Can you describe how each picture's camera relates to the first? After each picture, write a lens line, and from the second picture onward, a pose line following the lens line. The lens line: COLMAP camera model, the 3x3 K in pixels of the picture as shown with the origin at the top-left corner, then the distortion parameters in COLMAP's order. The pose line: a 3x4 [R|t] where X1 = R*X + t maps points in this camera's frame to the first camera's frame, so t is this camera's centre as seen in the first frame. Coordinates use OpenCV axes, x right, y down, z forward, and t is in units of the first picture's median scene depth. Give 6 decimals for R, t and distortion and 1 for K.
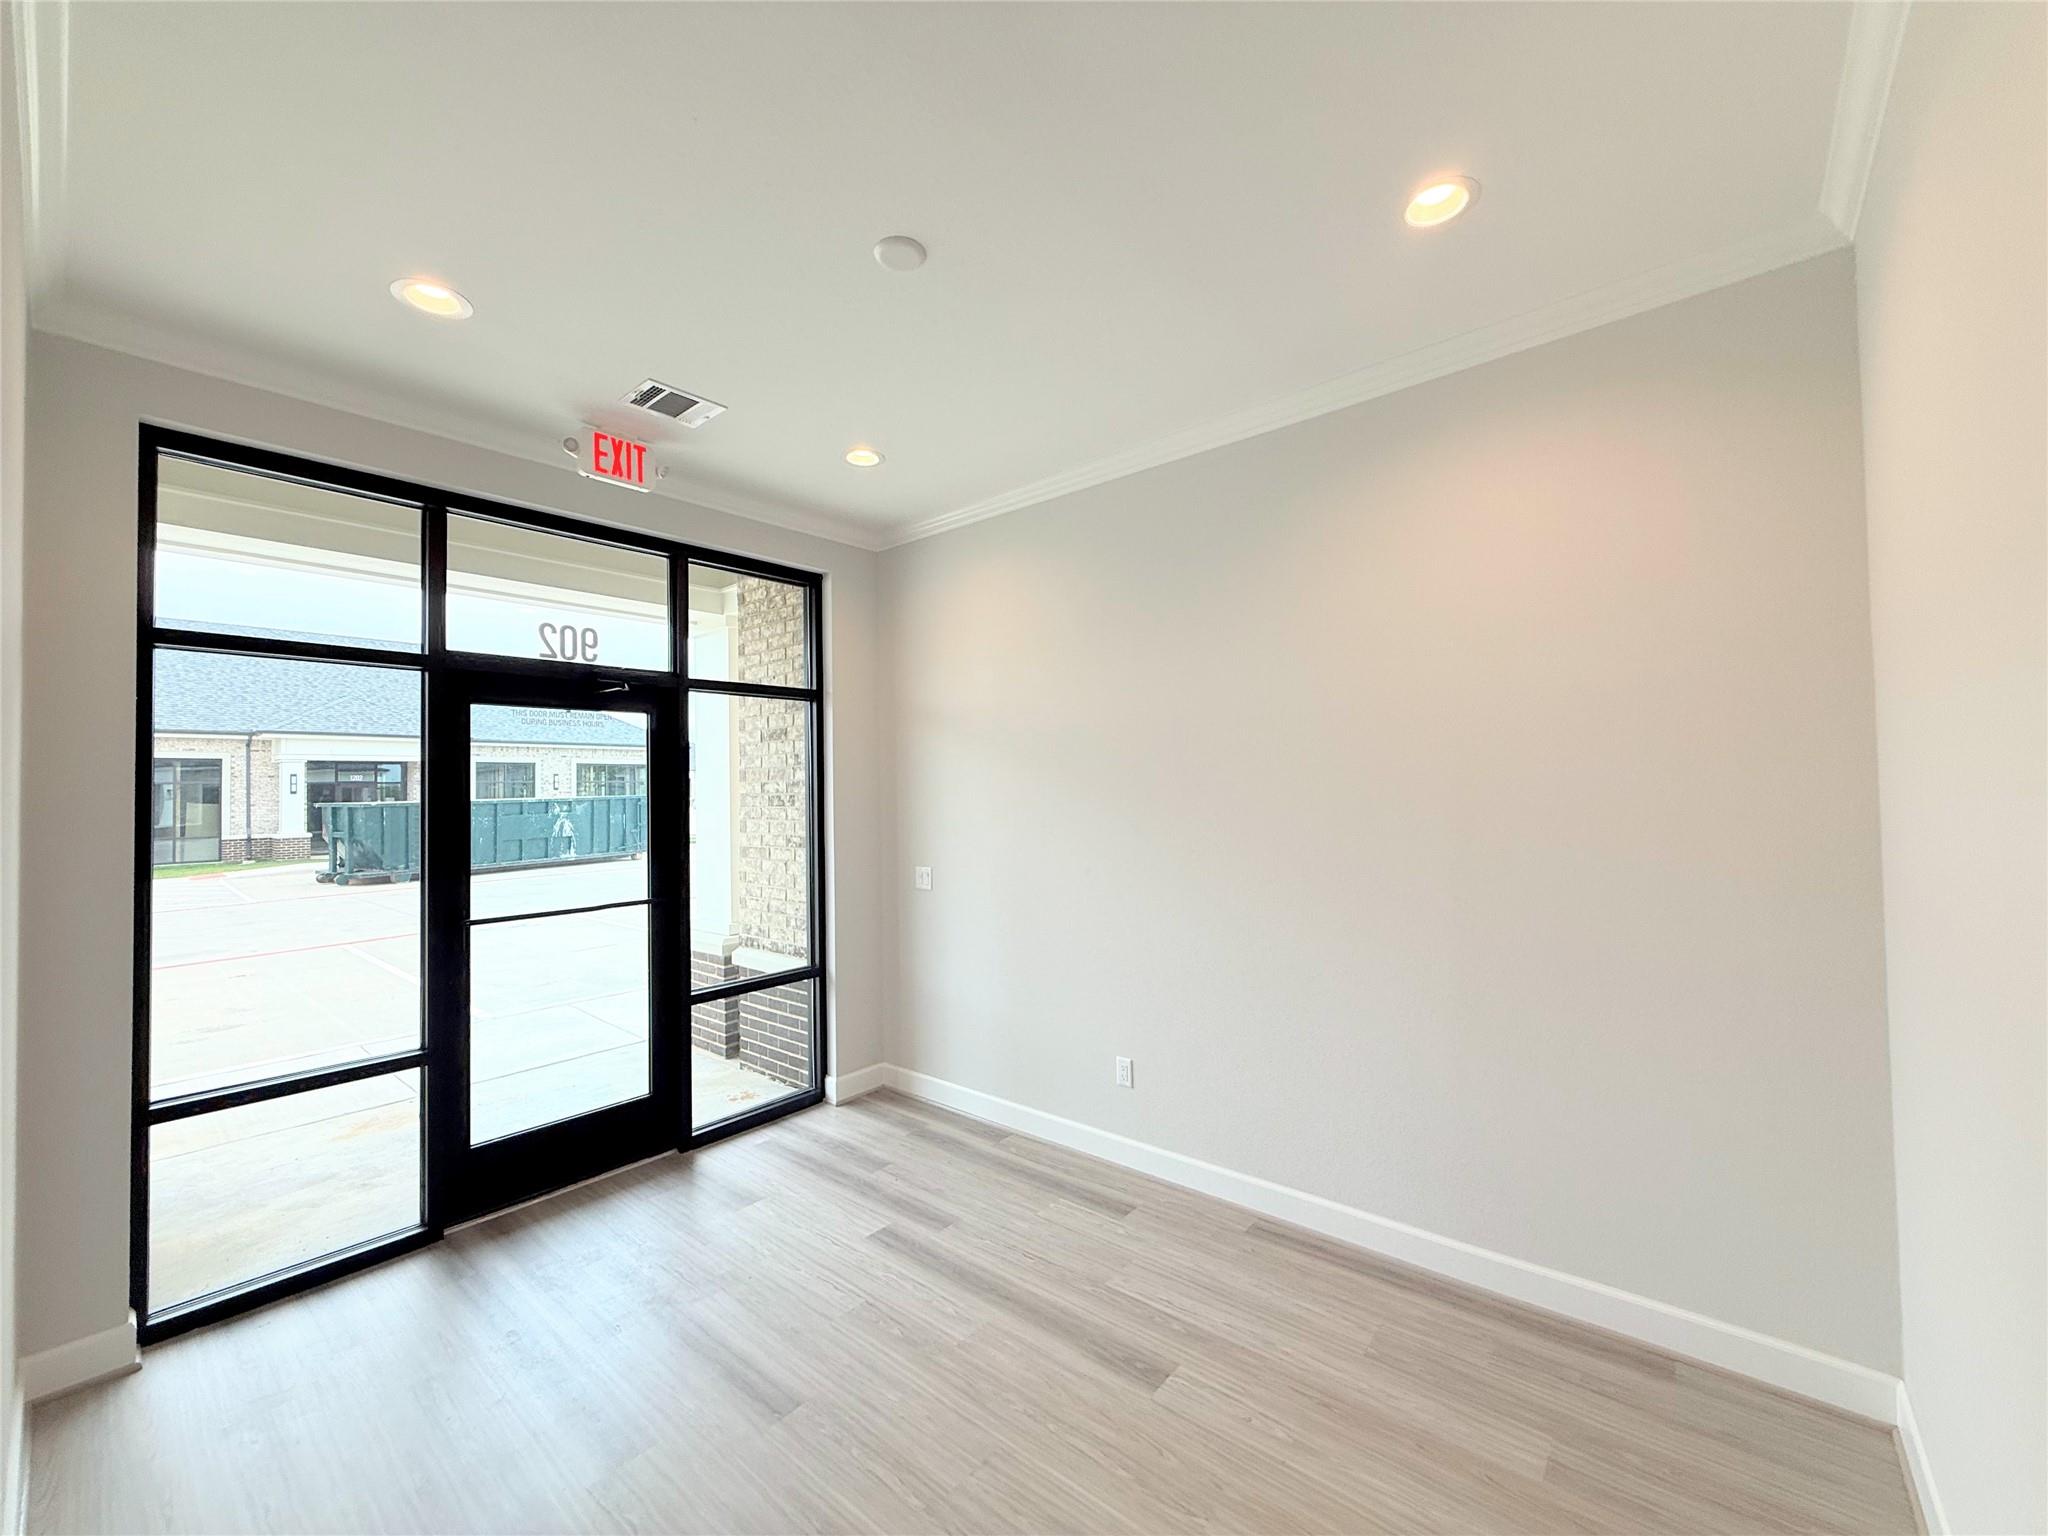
lens RADIAL K [[813.2, 0, 1016.8], [0, 813.2, 770.4], [0, 0, 1]] dist [-0.002273, 0.000004]
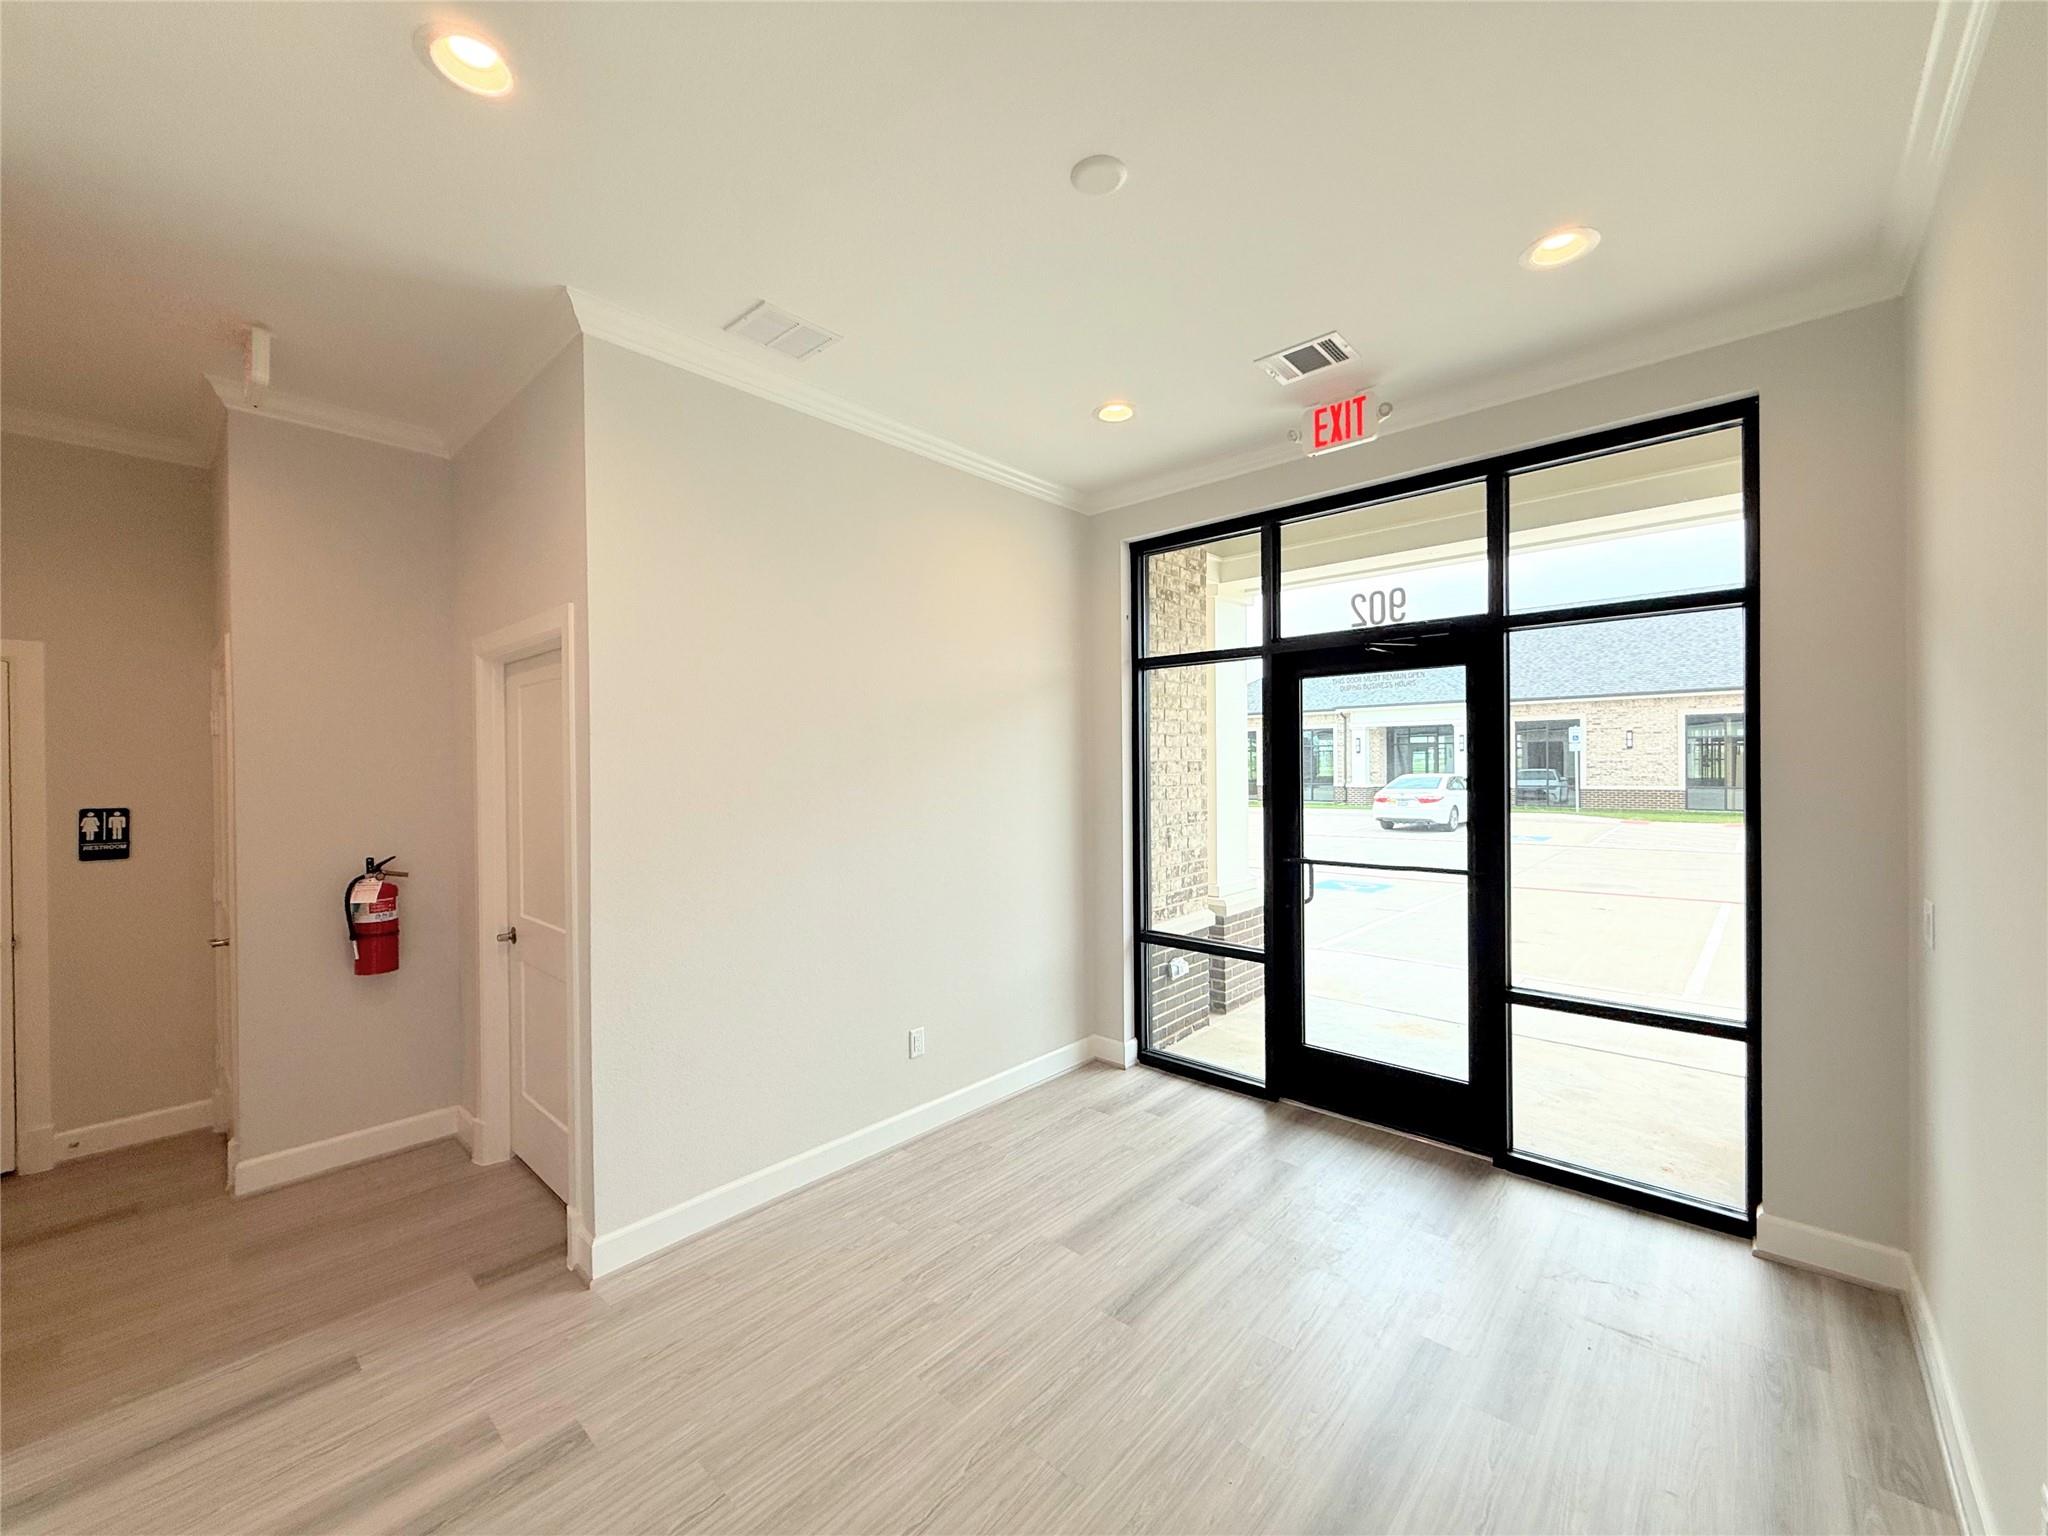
lens RADIAL K [[813.2, 0, 1016.8], [0, 813.2, 770.4], [0, 0, 1]] dist [-0.002273, 0.000004]
pose [[-0.036130, 0.026494, -0.998996, 0.497246], [0.034593, 0.999083, 0.025245, 0.007379], [0.998748, -0.033646, -0.037013, 0.570274]]
